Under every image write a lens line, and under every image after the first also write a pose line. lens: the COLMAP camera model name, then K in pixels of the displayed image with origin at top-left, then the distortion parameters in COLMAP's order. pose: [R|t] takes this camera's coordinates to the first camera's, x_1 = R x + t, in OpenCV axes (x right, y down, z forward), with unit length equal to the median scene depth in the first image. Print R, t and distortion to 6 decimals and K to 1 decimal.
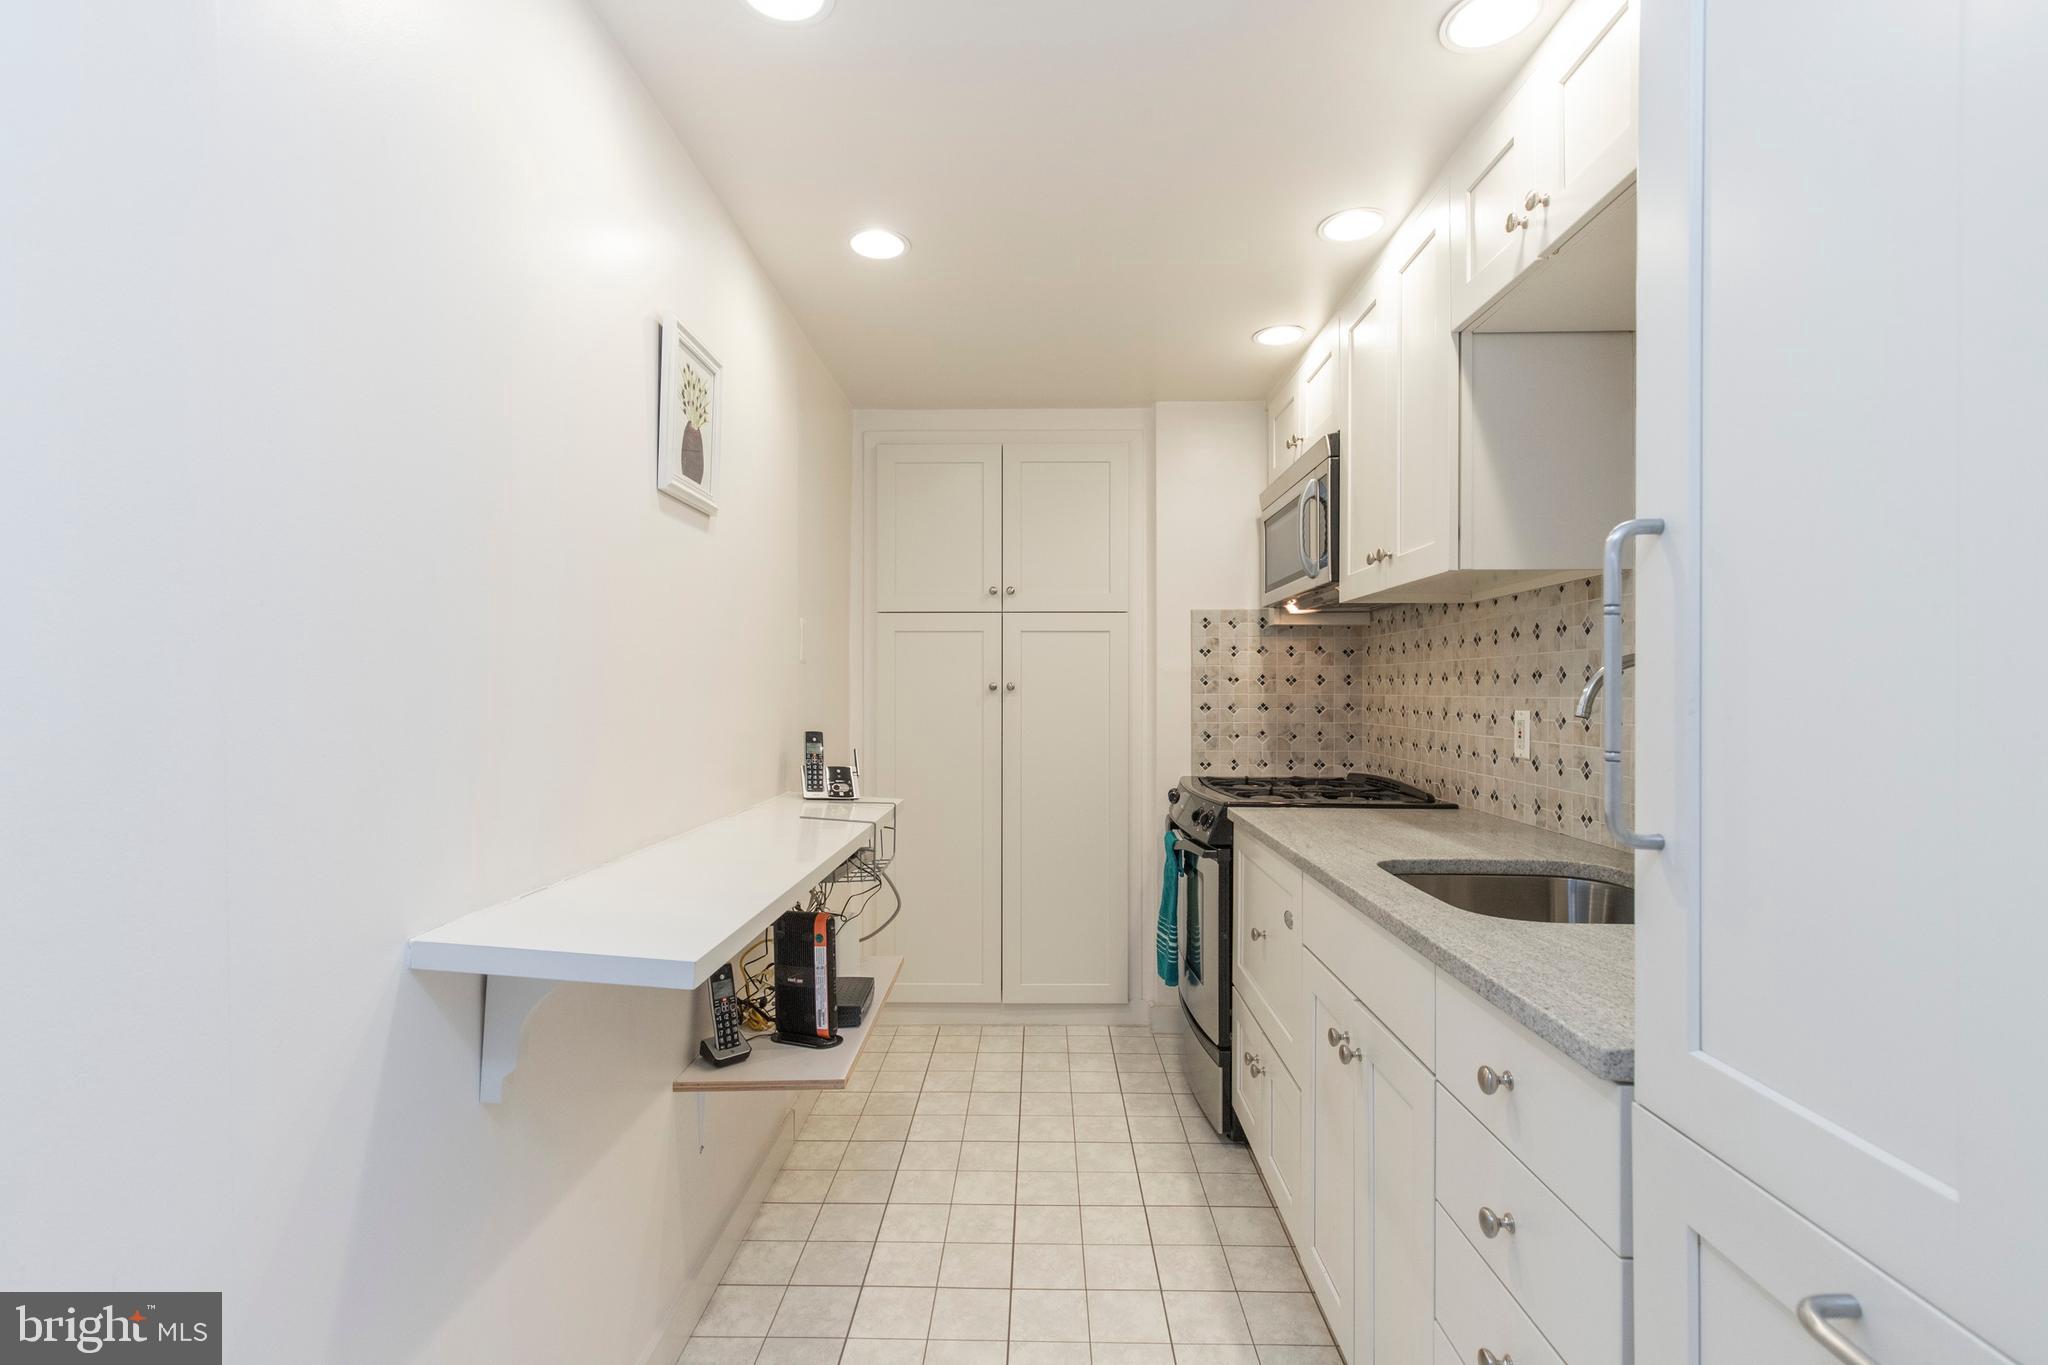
lens RADIAL K [[925.6, 0, 1021.9], [0, 925.6, 690.8], [0, 0, 1]] dist [0.005195, 0.000063]
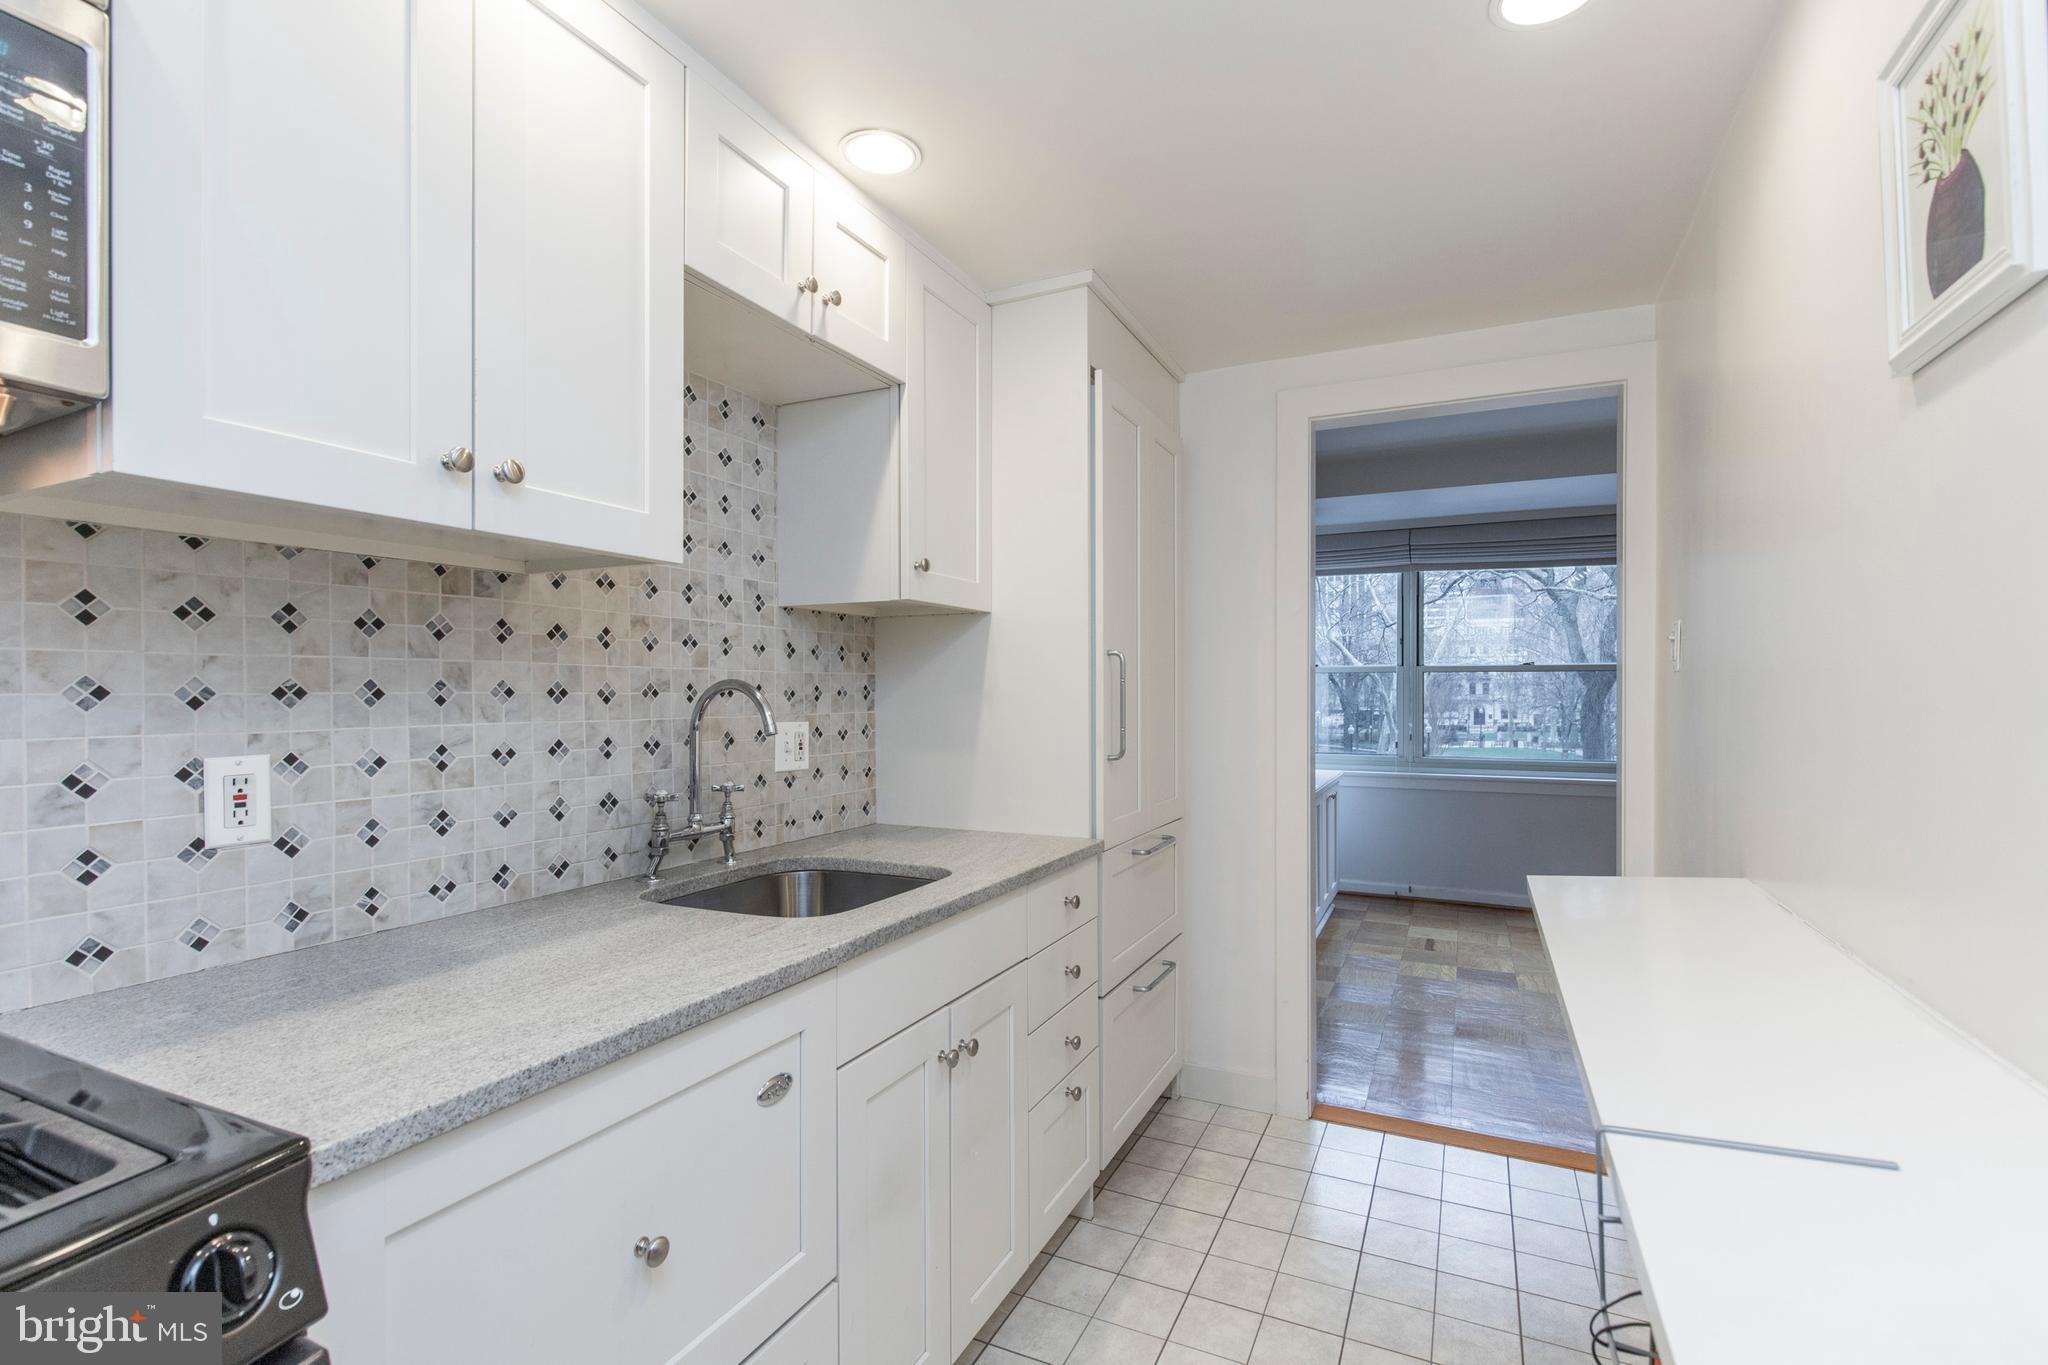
lens RADIAL K [[925.6, 0, 1021.9], [0, 925.6, 690.8], [0, 0, 1]] dist [0.005195, 0.000063]
pose [[-0.906370, 0.006365, 0.422437, -0.112884], [0.005473, 0.999979, -0.003326, -0.013481], [-0.422450, -0.000703, -0.906386, 1.329100]]
